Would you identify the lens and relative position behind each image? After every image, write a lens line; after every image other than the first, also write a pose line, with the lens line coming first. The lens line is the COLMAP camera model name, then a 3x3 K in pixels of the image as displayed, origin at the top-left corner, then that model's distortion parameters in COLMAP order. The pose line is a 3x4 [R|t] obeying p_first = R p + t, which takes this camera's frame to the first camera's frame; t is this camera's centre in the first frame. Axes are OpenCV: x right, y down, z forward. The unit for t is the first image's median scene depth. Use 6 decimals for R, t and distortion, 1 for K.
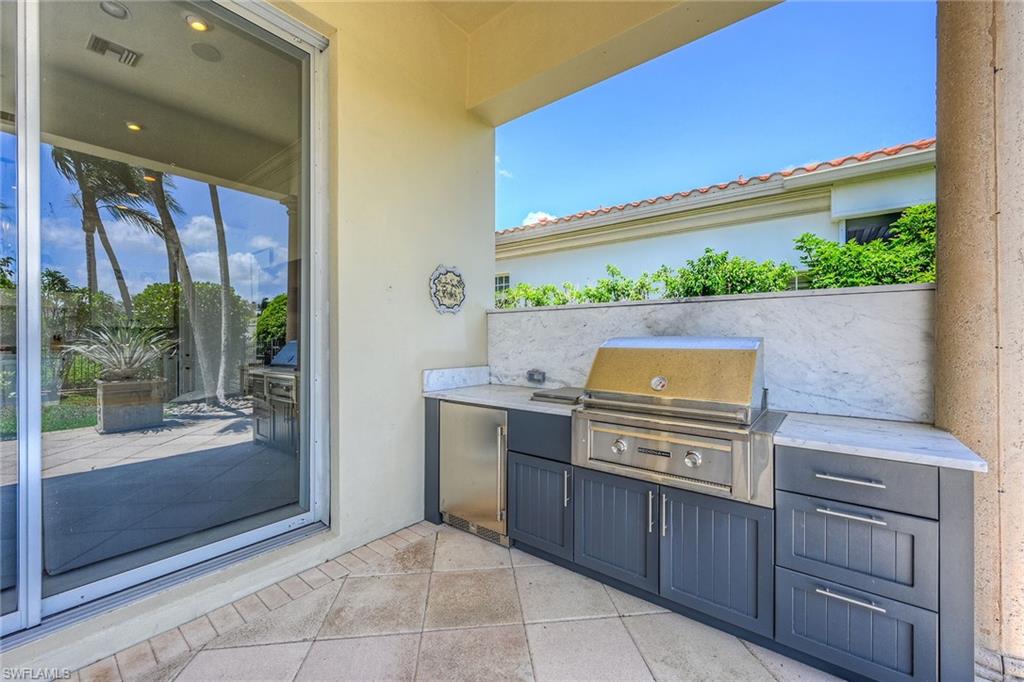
lens RADIAL K [[408.7, 0, 510.7], [0, 408.7, 345.0], [0, 0, 1]] dist [0.000254, -0.000140]
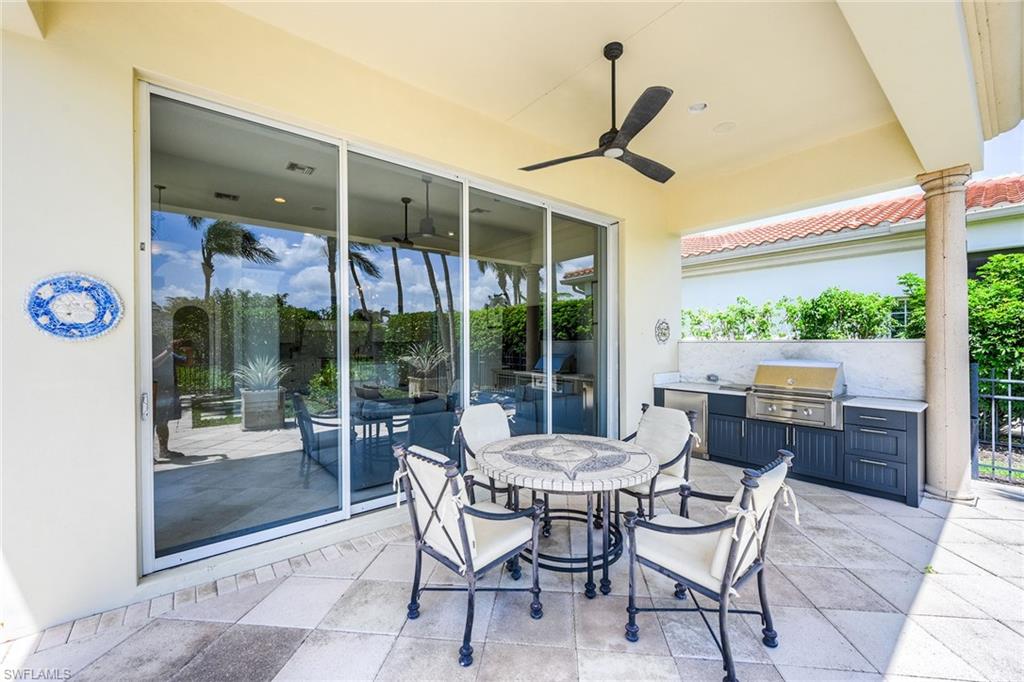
lens RADIAL K [[408.7, 0, 510.7], [0, 408.7, 345.0], [0, 0, 1]] dist [0.000254, -0.000140]
pose [[0.976690, -0.001282, -0.214649, -0.439849], [0.000299, 0.999989, -0.004608, -0.065409], [0.214653, 0.004436, 0.976680, -1.020726]]
